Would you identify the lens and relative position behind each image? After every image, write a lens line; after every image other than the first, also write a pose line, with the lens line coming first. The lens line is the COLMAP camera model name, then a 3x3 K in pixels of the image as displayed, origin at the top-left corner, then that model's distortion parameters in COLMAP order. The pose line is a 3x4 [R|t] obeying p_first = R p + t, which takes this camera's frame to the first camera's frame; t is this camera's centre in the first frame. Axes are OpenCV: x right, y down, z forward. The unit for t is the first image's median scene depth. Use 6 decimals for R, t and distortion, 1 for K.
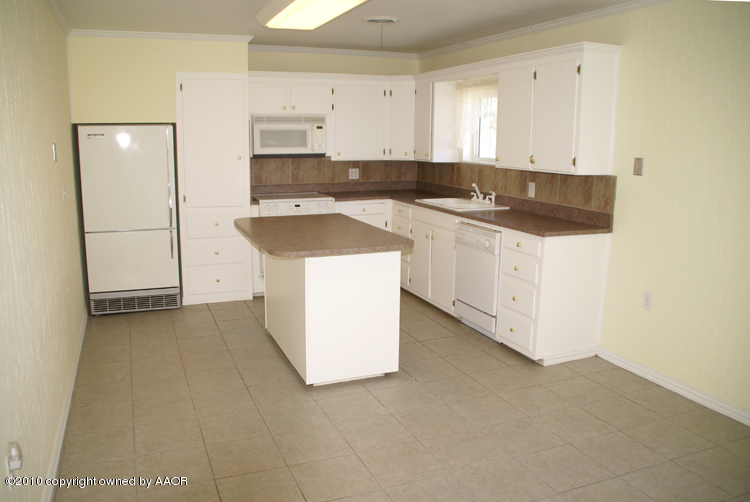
lens RADIAL K [[584.4, 0, 375.0], [0, 584.4, 251.0], [0, 0, 1]] dist [-0.089172, 0.003794]
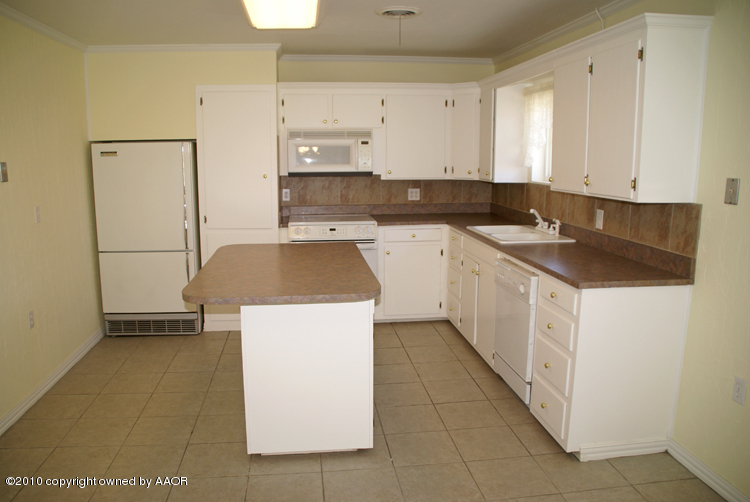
lens RADIAL K [[550.5, 0, 375.0], [0, 550.5, 251.0], [0, 0, 1]] dist [-0.135206, 0.098624]
pose [[0.960055, 0.040153, -0.276914, 0.174649], [-0.046173, 0.998817, -0.015249, -0.036412], [0.275974, 0.027426, 0.960774, 0.215072]]
